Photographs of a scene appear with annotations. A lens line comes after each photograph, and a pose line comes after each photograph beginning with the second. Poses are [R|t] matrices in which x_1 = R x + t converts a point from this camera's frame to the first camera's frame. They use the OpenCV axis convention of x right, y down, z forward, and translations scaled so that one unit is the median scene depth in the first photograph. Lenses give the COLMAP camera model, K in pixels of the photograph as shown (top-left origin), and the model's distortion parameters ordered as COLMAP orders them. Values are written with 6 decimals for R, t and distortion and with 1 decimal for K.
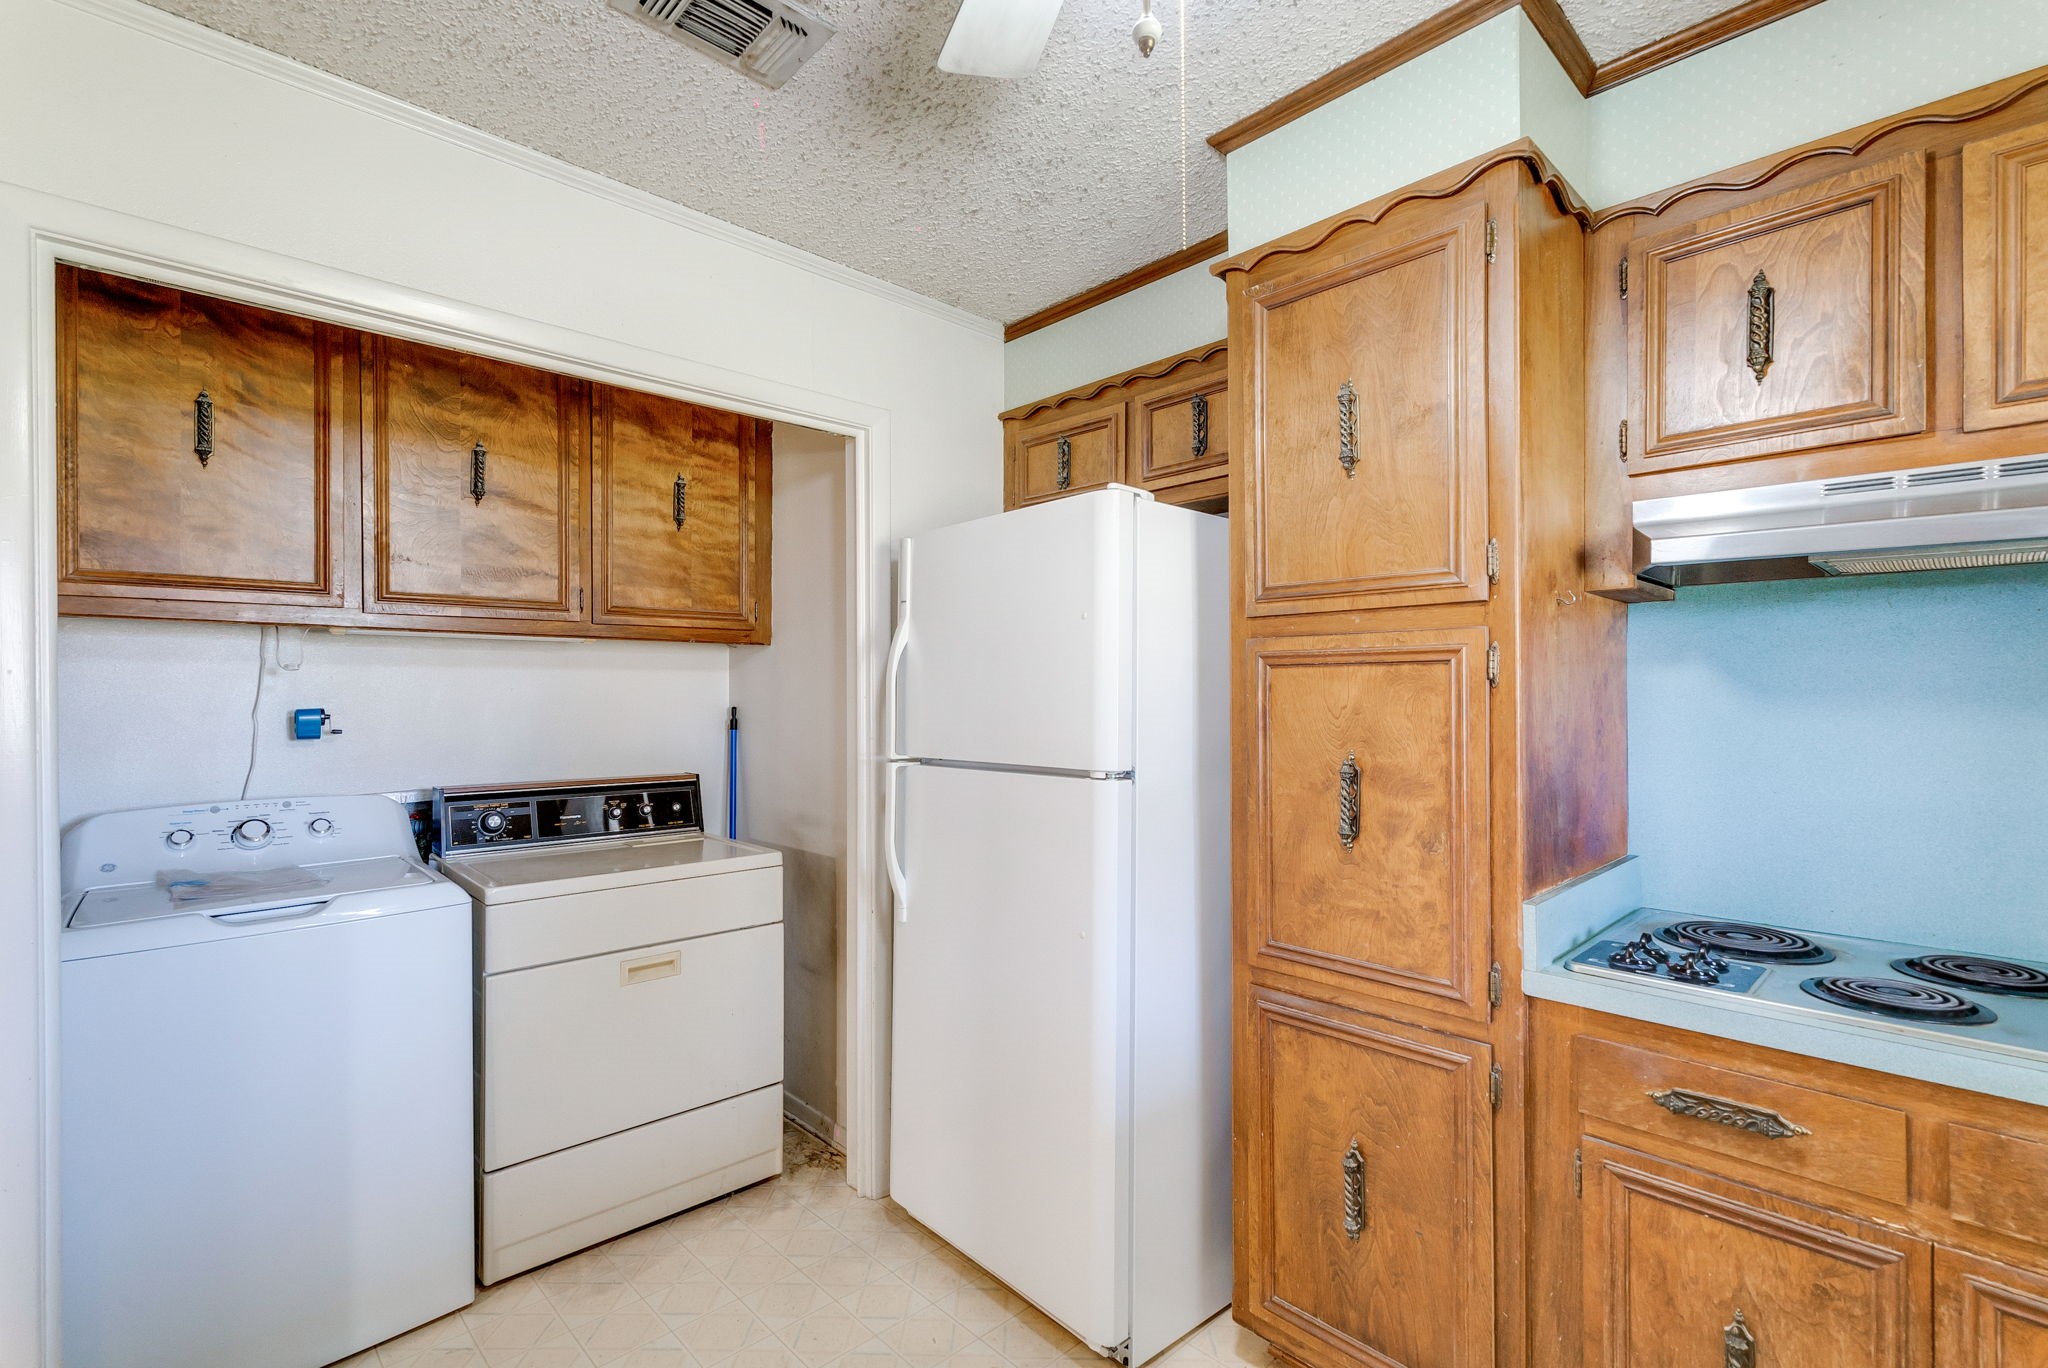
lens RADIAL K [[926.5, 0, 1010.7], [0, 926.5, 686.2], [0, 0, 1]] dist [0.008818, -0.002152]
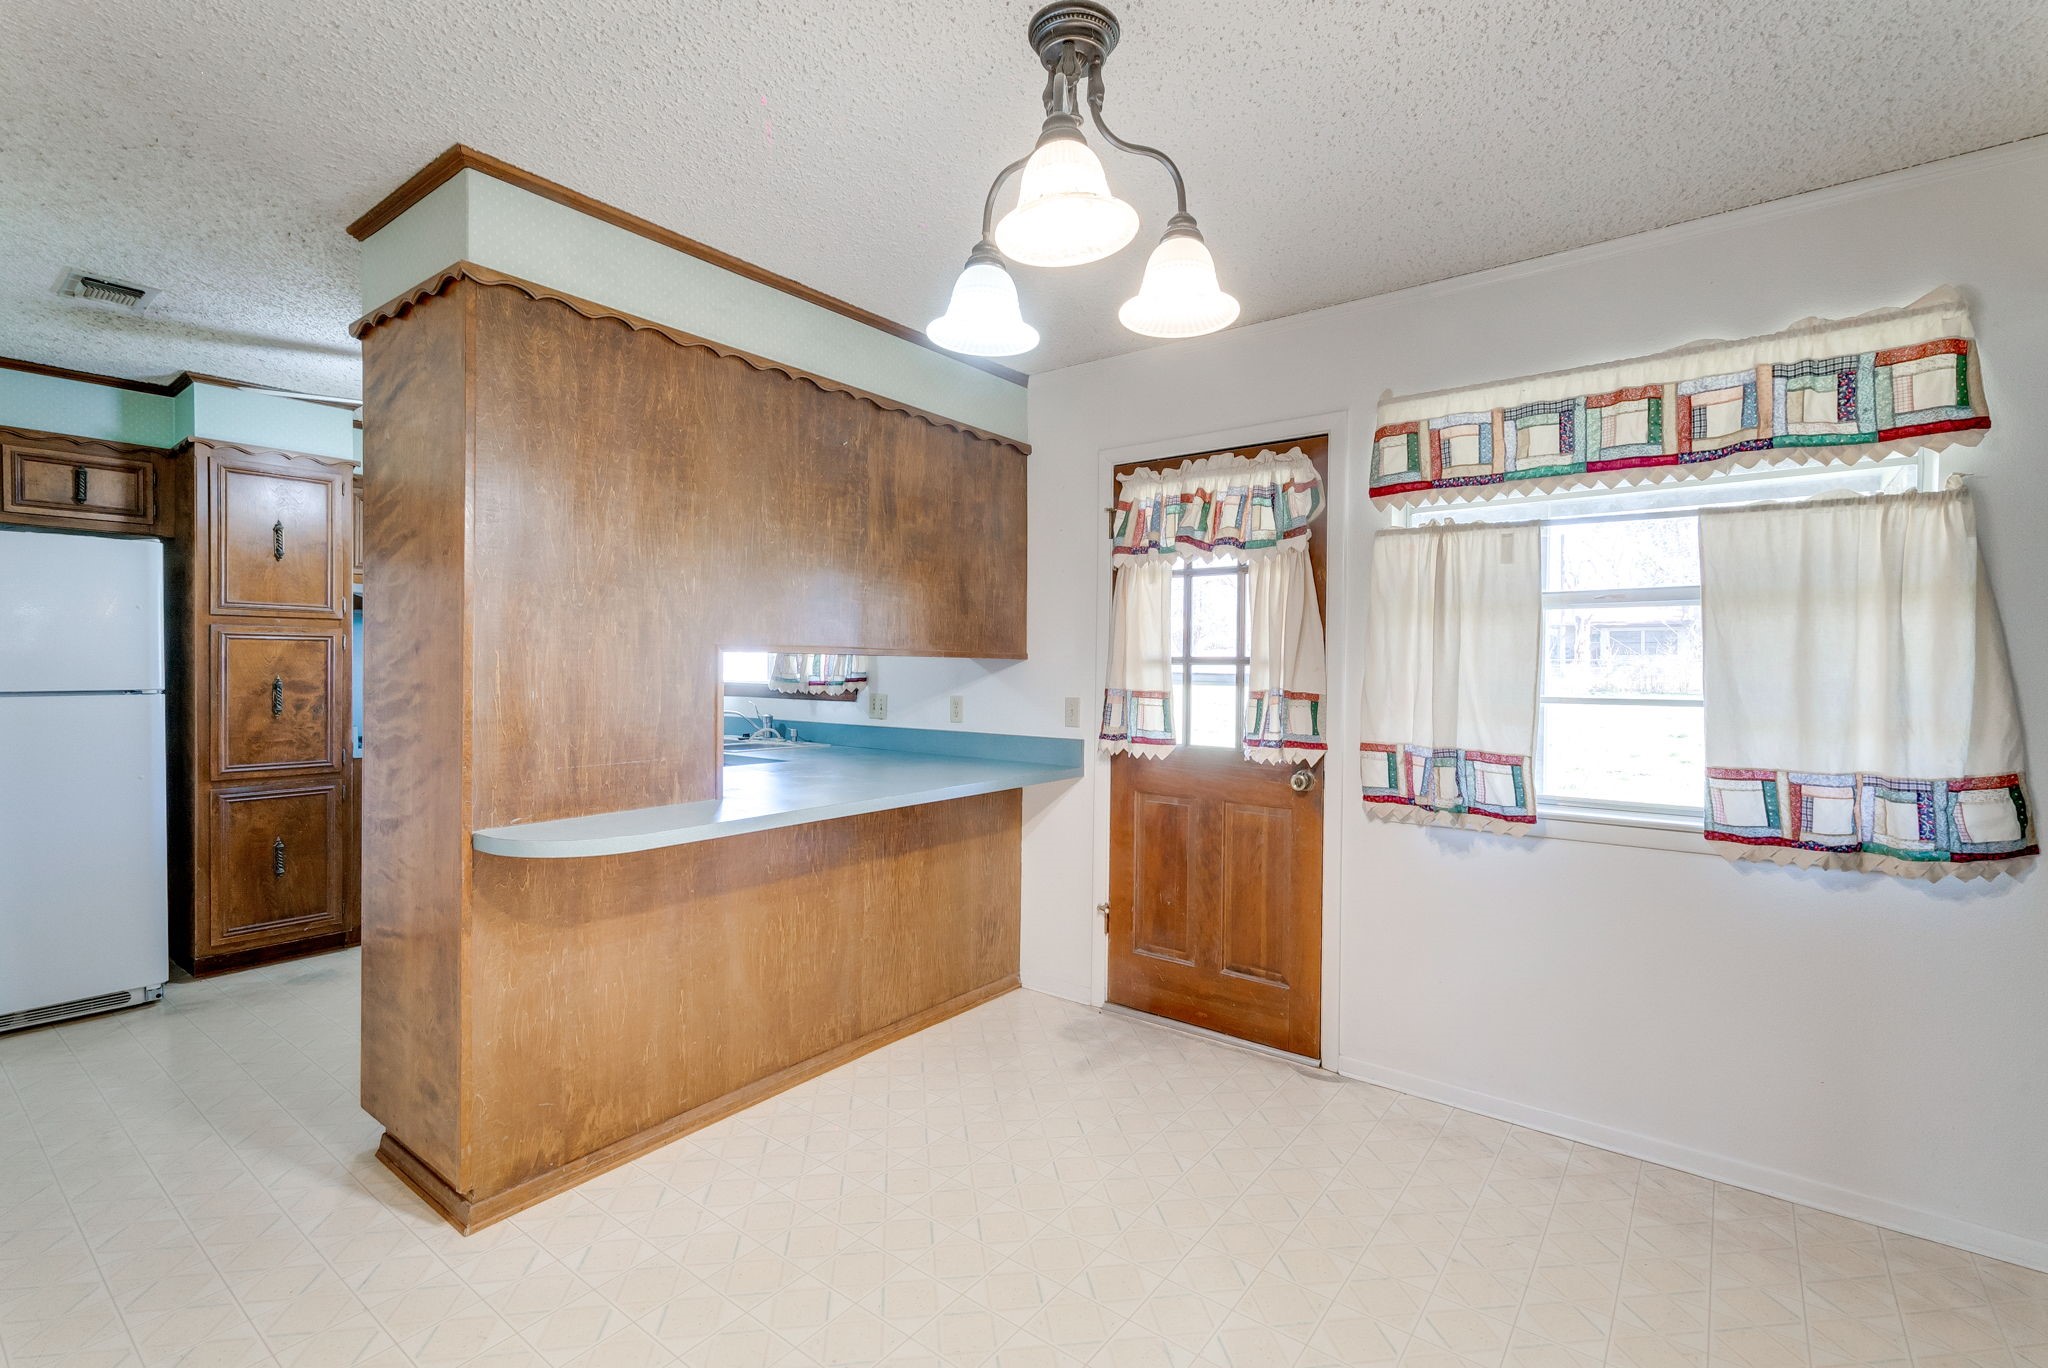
lens RADIAL K [[926.5, 0, 1010.9], [0, 926.5, 673.1], [0, 0, 1]] dist [0.008818, -0.002152]
pose [[-0.150454, -0.003895, 0.988609, -1.579536], [-0.010176, 0.999945, 0.002391, 0.026315], [-0.988565, -0.009700, -0.150485, -0.347261]]
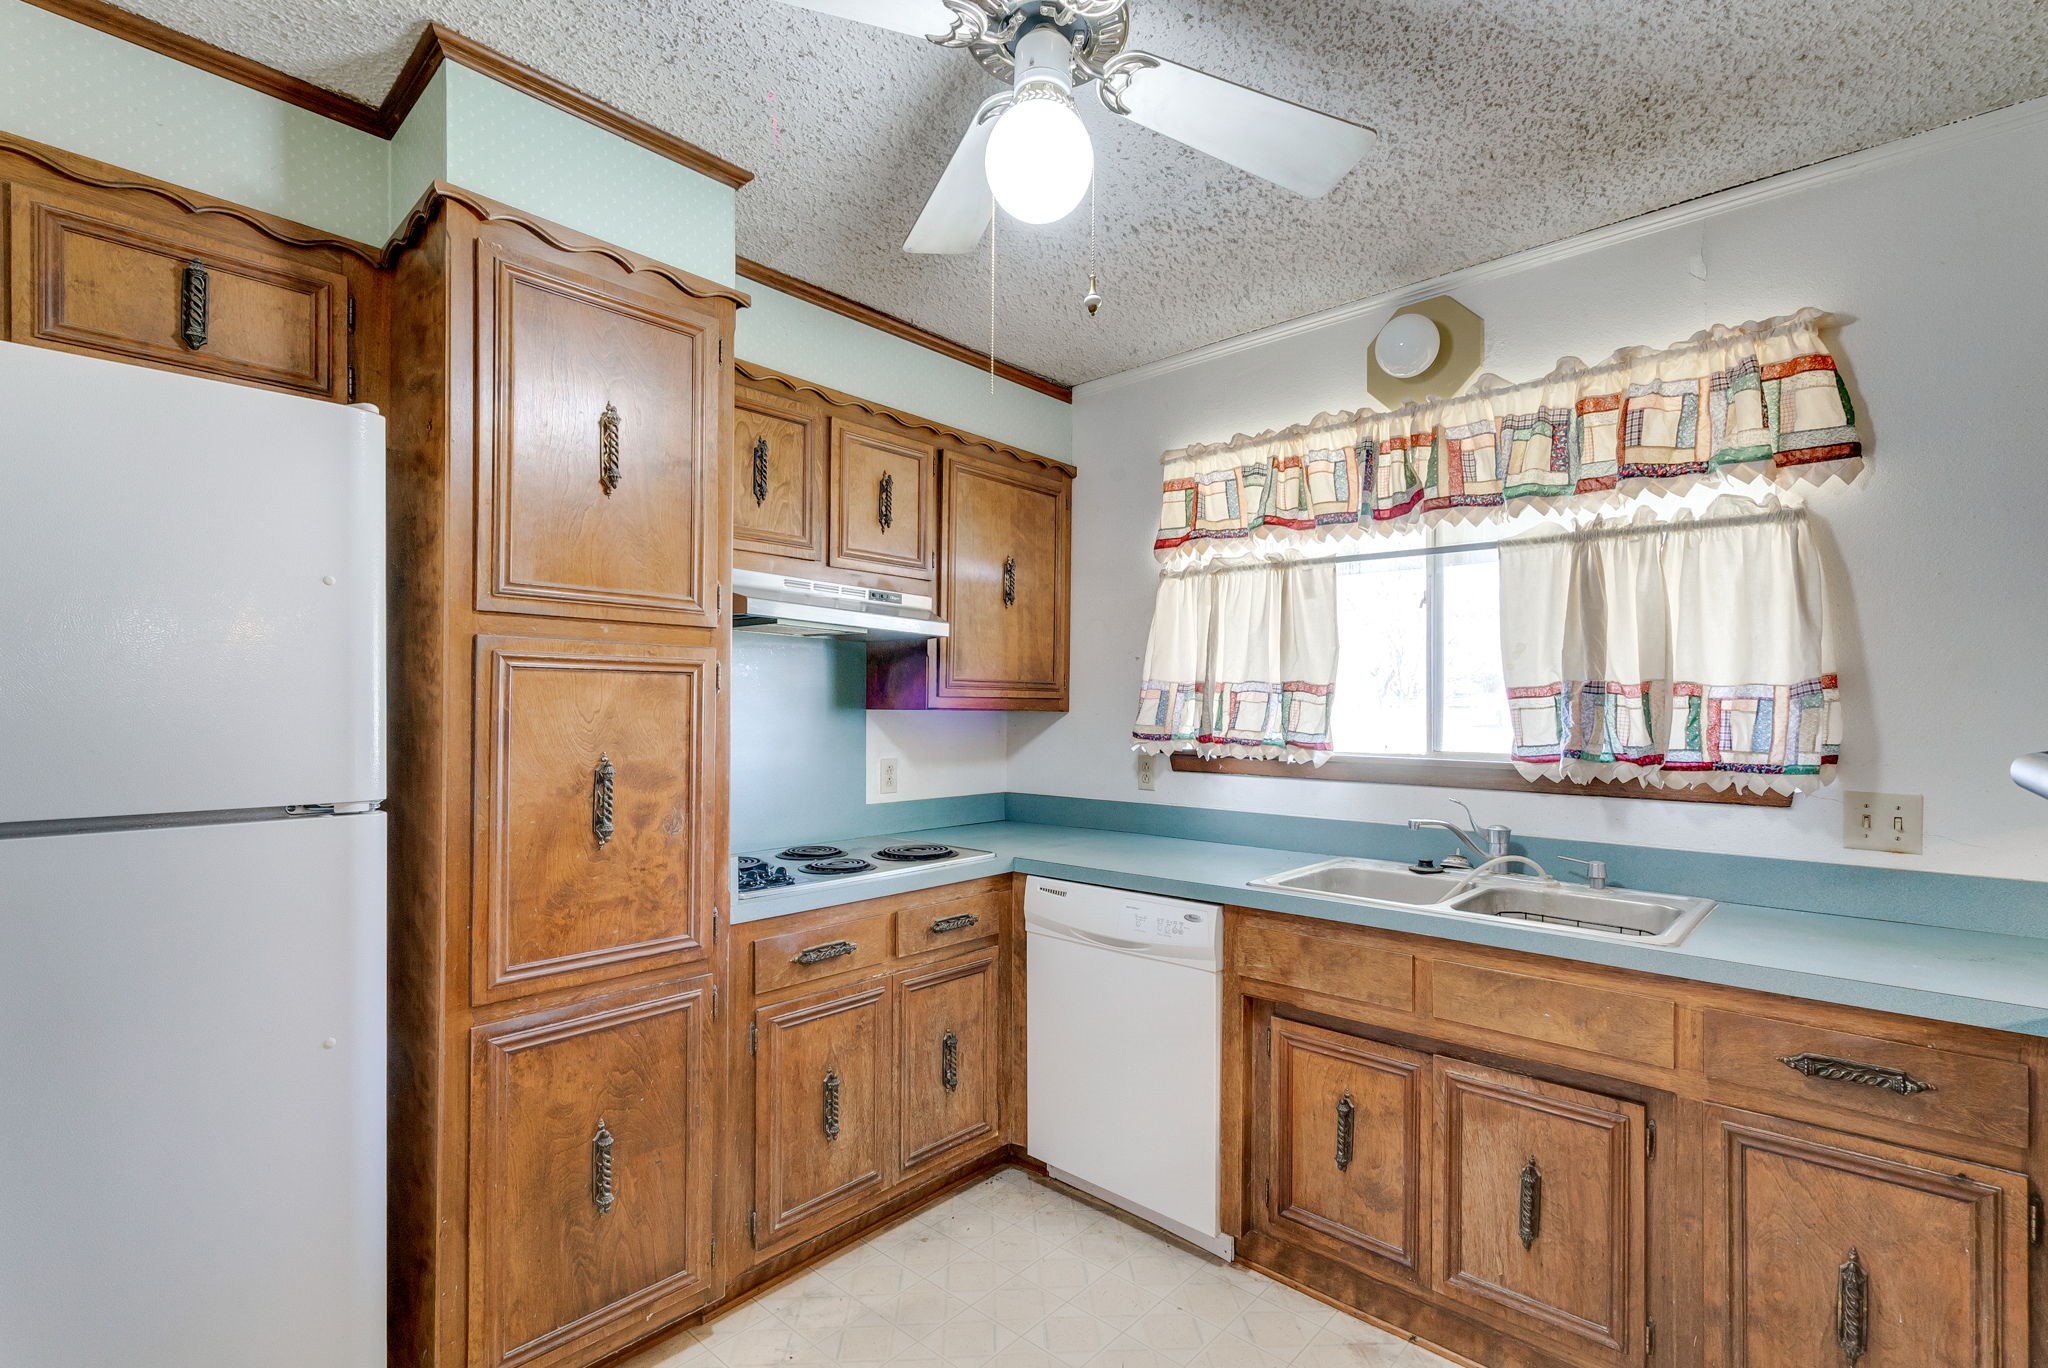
lens RADIAL K [[926.5, 0, 1012.4], [0, 926.5, 703.6], [0, 0, 1]] dist [0.008818, -0.002152]
pose [[-0.066277, 0.011388, 0.997736, -0.498328], [-0.009642, 0.999881, -0.012053, 0.015085], [-0.997755, -0.010419, -0.066159, 0.420321]]
